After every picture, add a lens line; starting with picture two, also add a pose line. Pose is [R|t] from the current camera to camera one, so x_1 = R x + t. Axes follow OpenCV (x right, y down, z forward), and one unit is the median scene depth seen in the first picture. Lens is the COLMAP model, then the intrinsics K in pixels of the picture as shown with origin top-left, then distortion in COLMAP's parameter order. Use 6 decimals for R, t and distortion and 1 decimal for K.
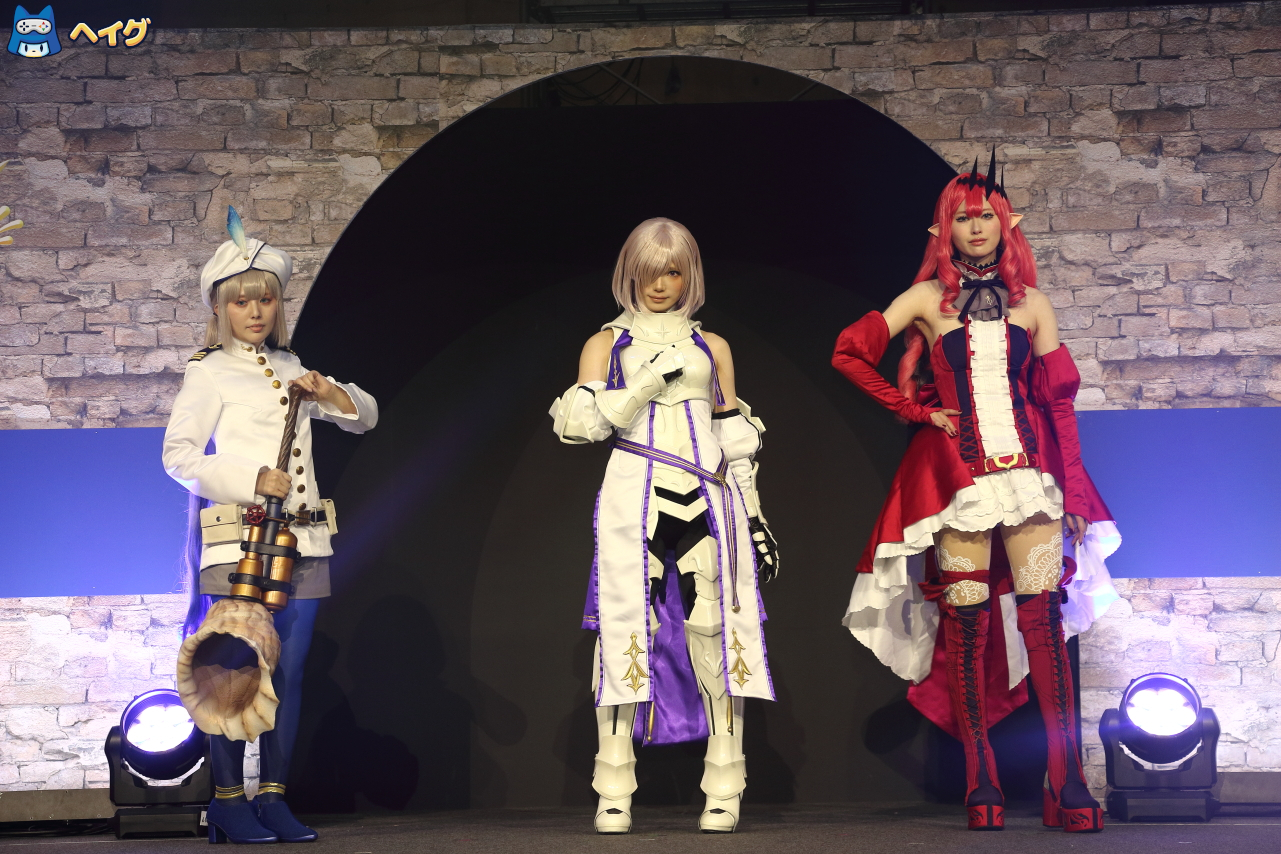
lens RADIAL K [[4201.5, 0, 650.8], [0, 4201.5, 427.0], [0, 0, 1]] dist [0.620274, 1.751062]
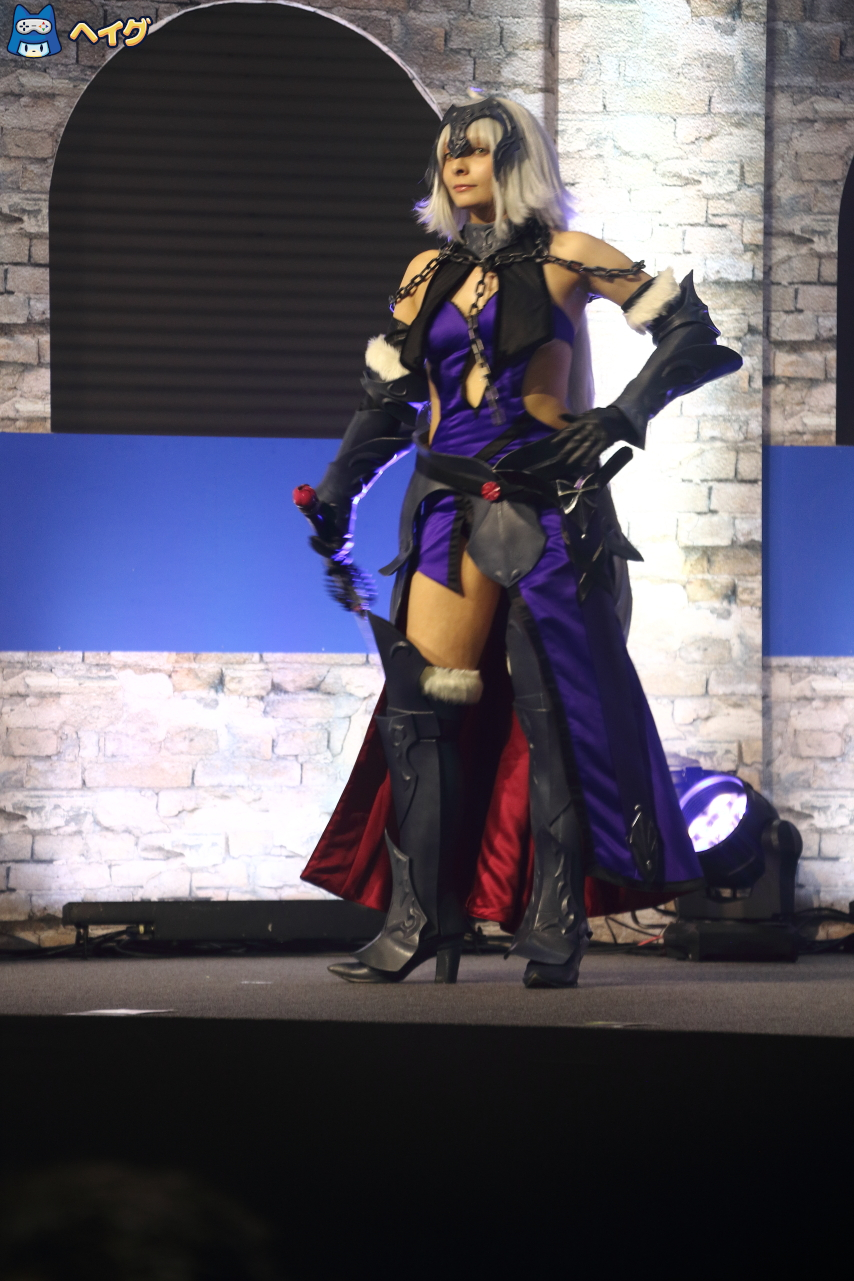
lens RADIAL K [[5549.7, 0, 427.3], [0, 5549.7, 646.3], [0, 0, 1]] dist [1.306533, 5.101834]
pose [[0.958282, 0.021659, 0.285001, -0.381302], [-0.031753, 0.999020, 0.030844, 0.006243], [-0.284054, -0.038607, 0.958031, 0.013238]]
